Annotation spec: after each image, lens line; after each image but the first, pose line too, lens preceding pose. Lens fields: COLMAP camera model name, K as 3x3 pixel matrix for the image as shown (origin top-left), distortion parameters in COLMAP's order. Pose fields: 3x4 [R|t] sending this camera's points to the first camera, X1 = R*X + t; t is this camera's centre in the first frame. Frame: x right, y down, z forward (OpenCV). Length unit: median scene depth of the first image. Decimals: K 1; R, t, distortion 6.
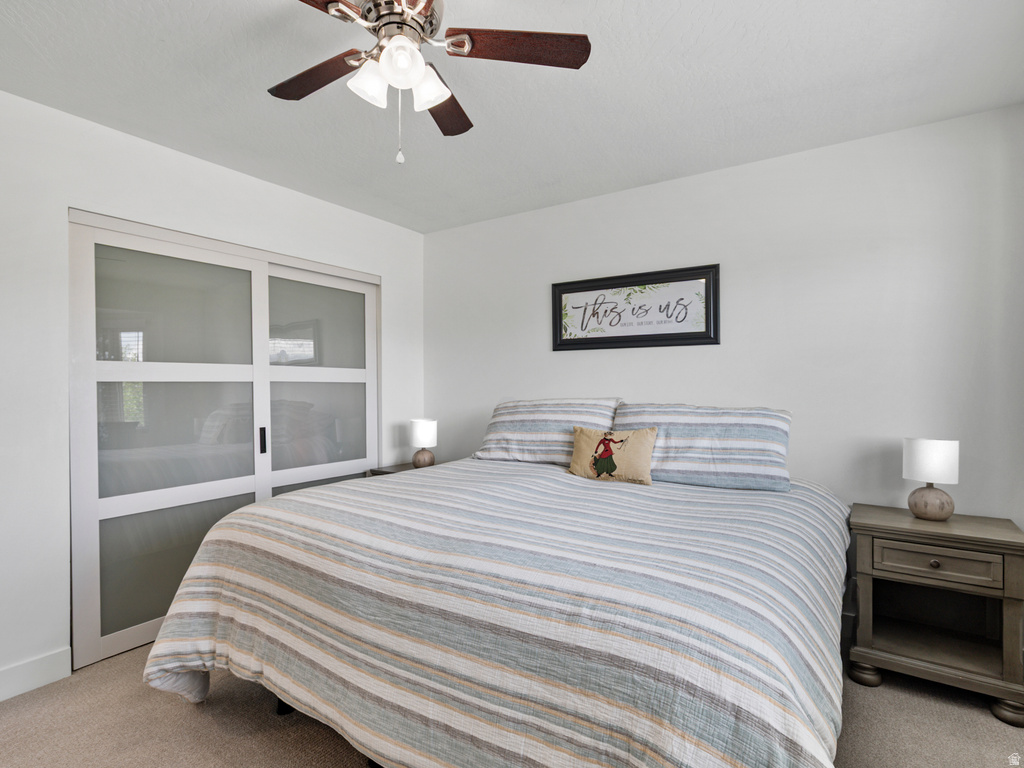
lens RADIAL K [[520.6, 0, 504.4], [0, 520.6, 380.3], [0, 0, 1]] dist [-0.006665, 0.002317]
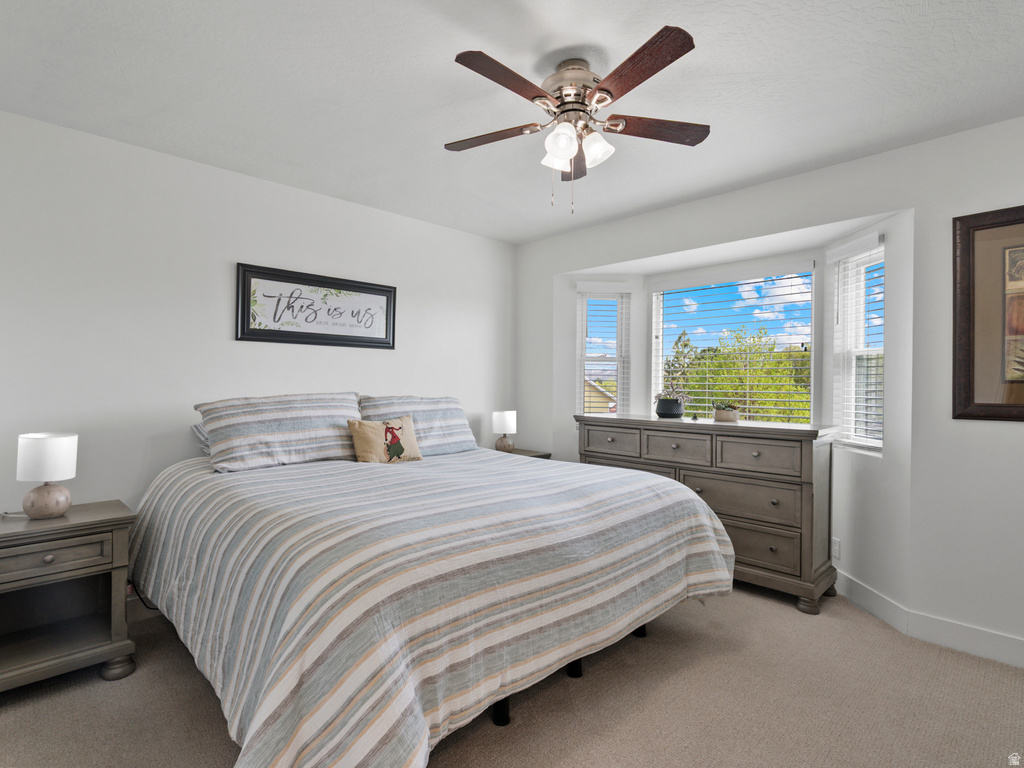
lens RADIAL K [[520.6, 0, 504.2], [0, 520.6, 380.5], [0, 0, 1]] dist [-0.006665, 0.002317]
pose [[0.224526, 0.007308, 0.974441, -0.751361], [-0.018673, 0.999821, -0.003195, 0.006013], [-0.974289, -0.017478, 0.224622, 0.425897]]
